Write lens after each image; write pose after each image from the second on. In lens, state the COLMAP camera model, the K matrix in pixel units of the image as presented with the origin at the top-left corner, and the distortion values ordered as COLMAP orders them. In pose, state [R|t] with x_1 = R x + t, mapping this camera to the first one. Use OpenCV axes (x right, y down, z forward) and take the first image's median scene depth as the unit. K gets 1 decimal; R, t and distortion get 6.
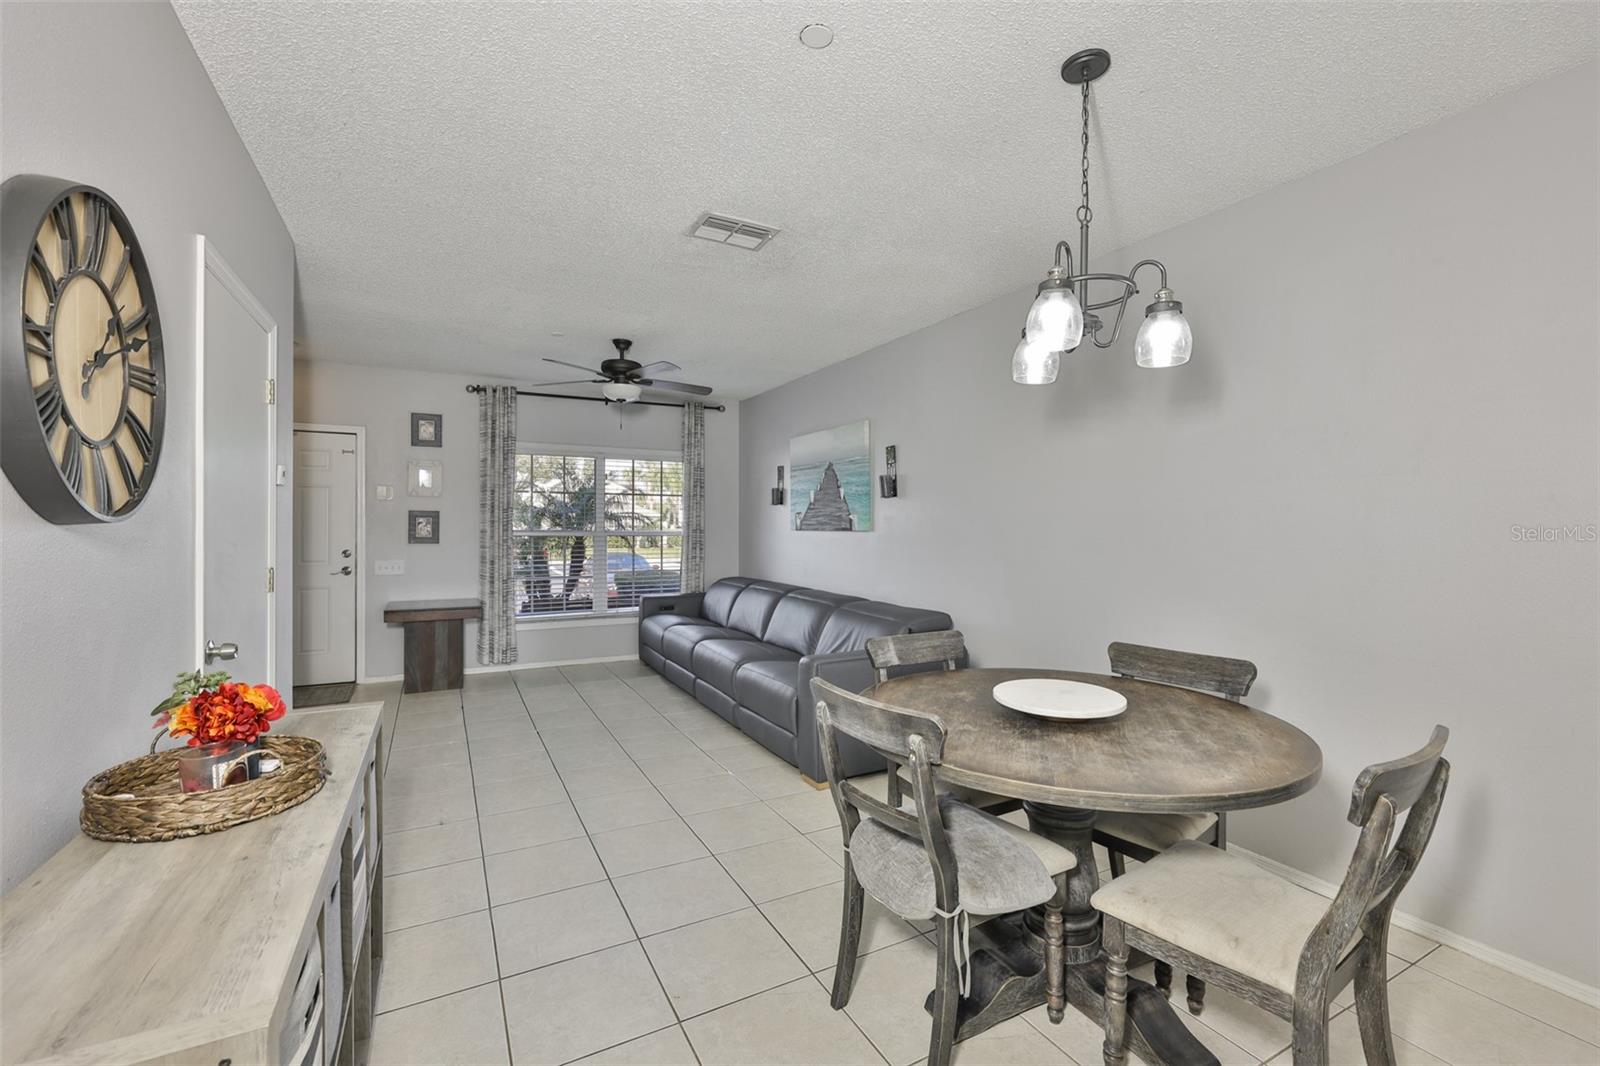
lens RADIAL K [[691.8, 0, 805.6], [0, 691.8, 527.8], [0, 0, 1]] dist [-0.000658, -0.000071]
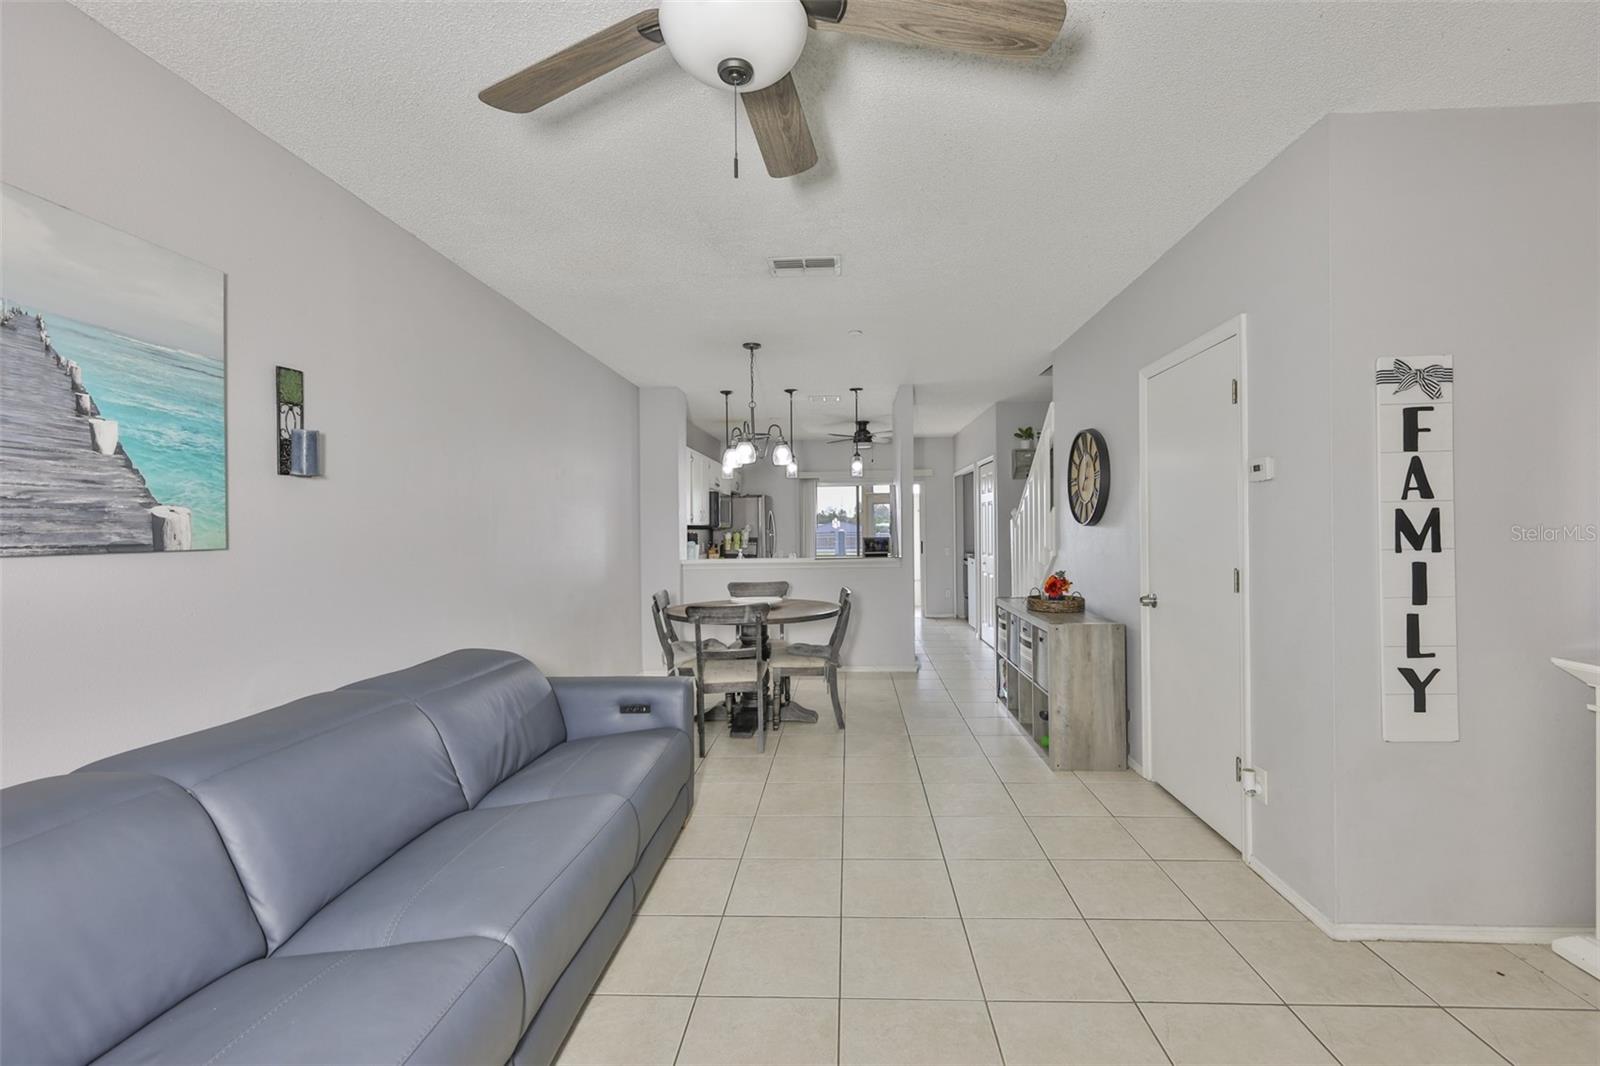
lens RADIAL K [[688.0, 0, 830.4], [0, 688.0, 526.2], [0, 0, 1]] dist [-0.001446, 0.000047]
pose [[-0.869346, 0.006511, 0.494161, -0.400891], [0.007329, 0.999973, -0.000282, -0.005734], [-0.494150, 0.003377, -0.869370, 1.133130]]
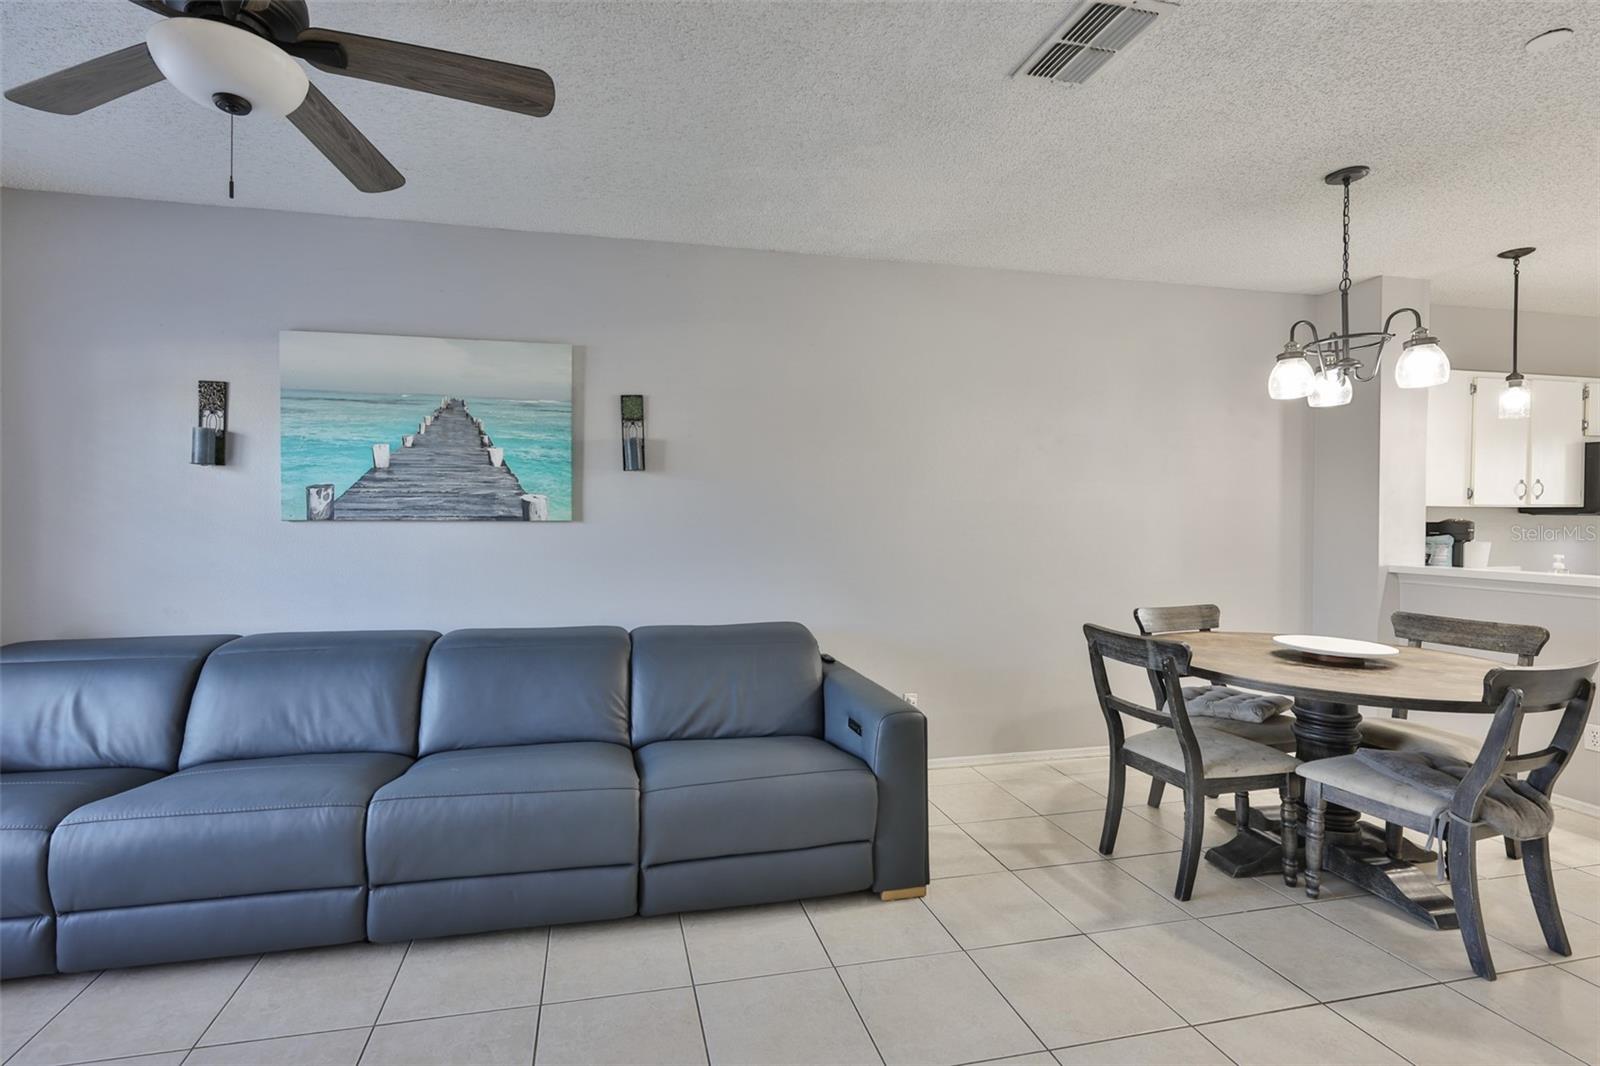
lens RADIAL K [[701.9, 0, 734.5], [0, 701.9, 510.4], [0, 0, 1]] dist [0.000810, -0.000029]
pose [[0.285745, 0.000508, 0.958306, -0.465154], [-0.001475, 0.999999, -0.000091, -0.004934], [-0.958305, -0.001387, 0.285745, 0.652815]]
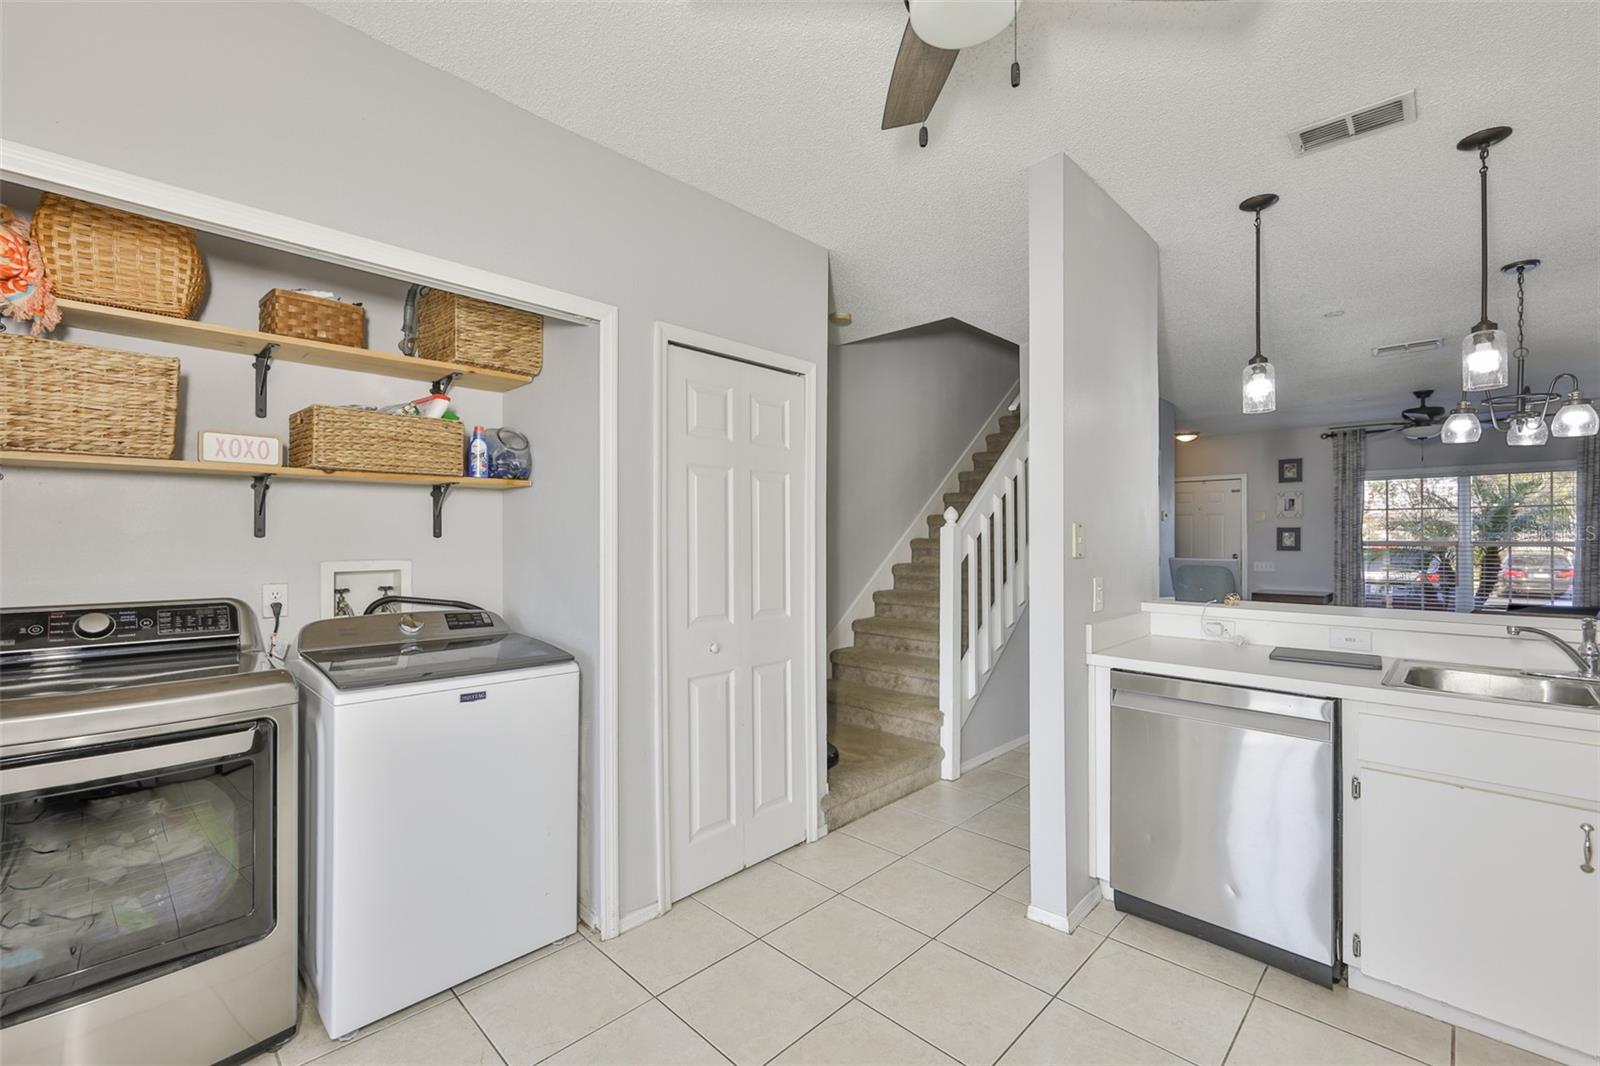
lens RADIAL K [[668.8, 0, 784.1], [0, 668.8, 541.6], [0, 0, 1]] dist [0.000729, 0.000002]
pose [[0.280119, 0.000019, -0.959965, 0.538746], [0.004940, 0.999987, 0.001462, -0.003184], [0.959953, -0.005151, 0.280115, -0.429250]]
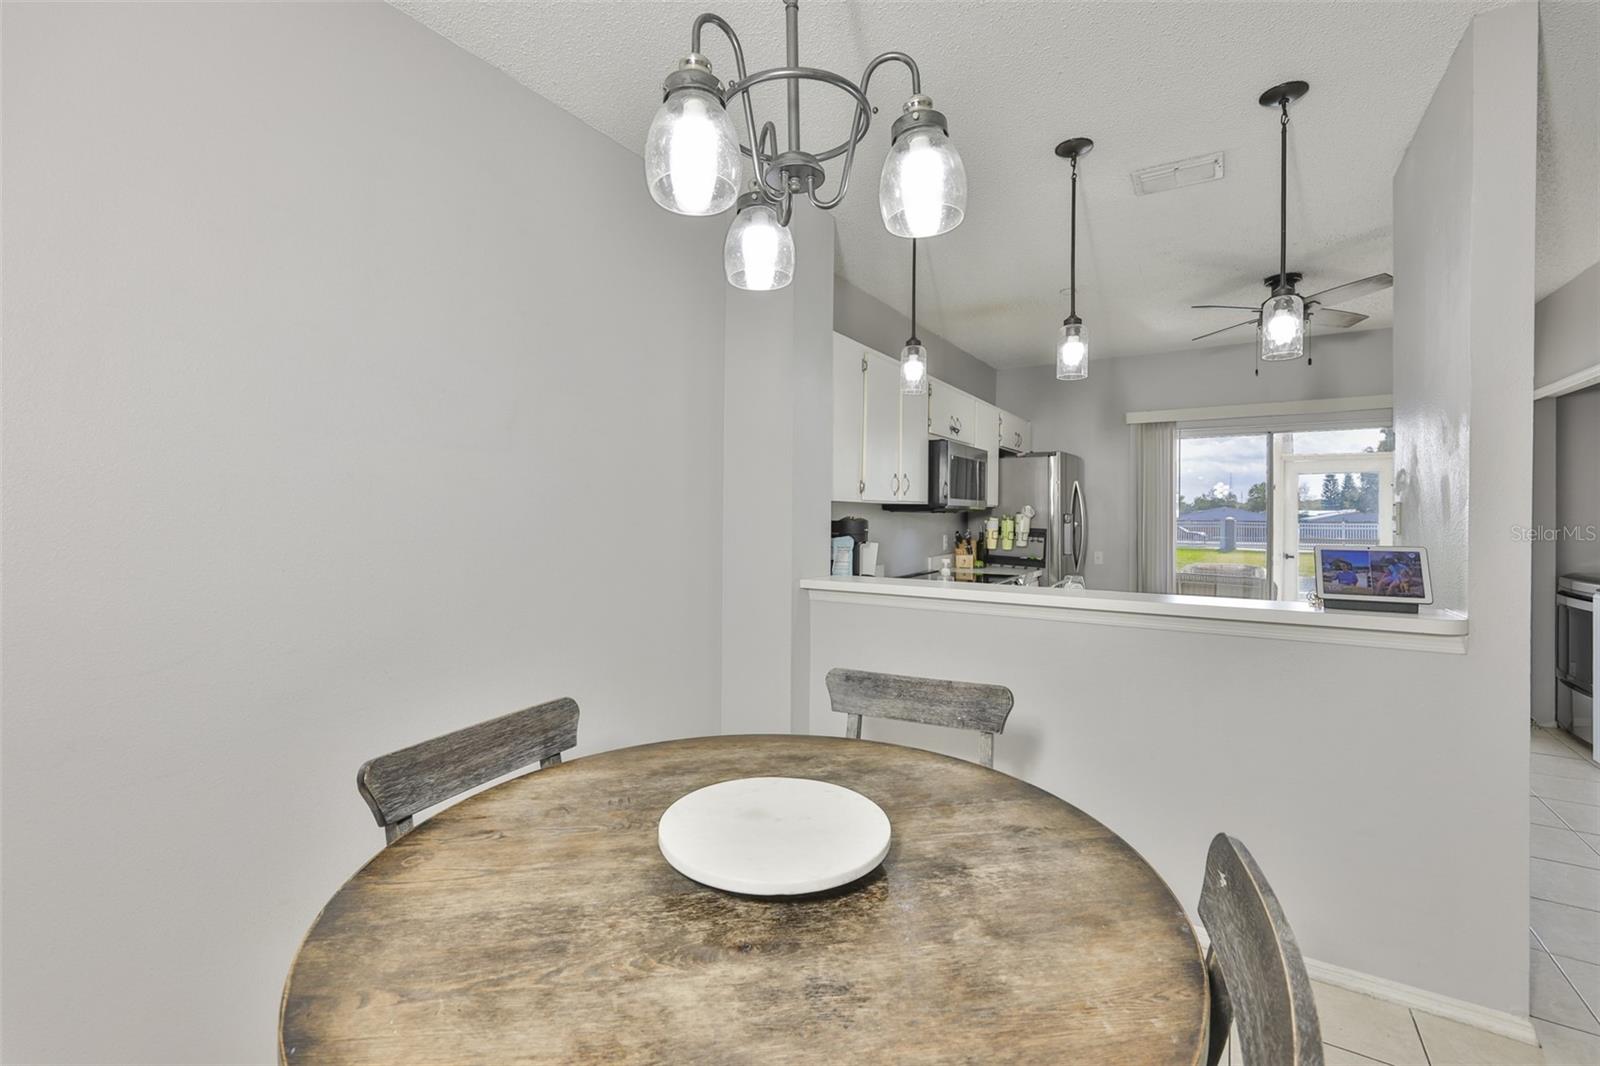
lens RADIAL K [[688.5, 0, 790.1], [0, 688.5, 519.1], [0, 0, 1]] dist [0.000250, 0.000040]
pose [[-0.484887, -0.013757, 0.874469, -0.043865], [-0.005718, 0.999905, 0.012560, -0.002157], [-0.874558, 0.001090, -0.484919, 0.481003]]
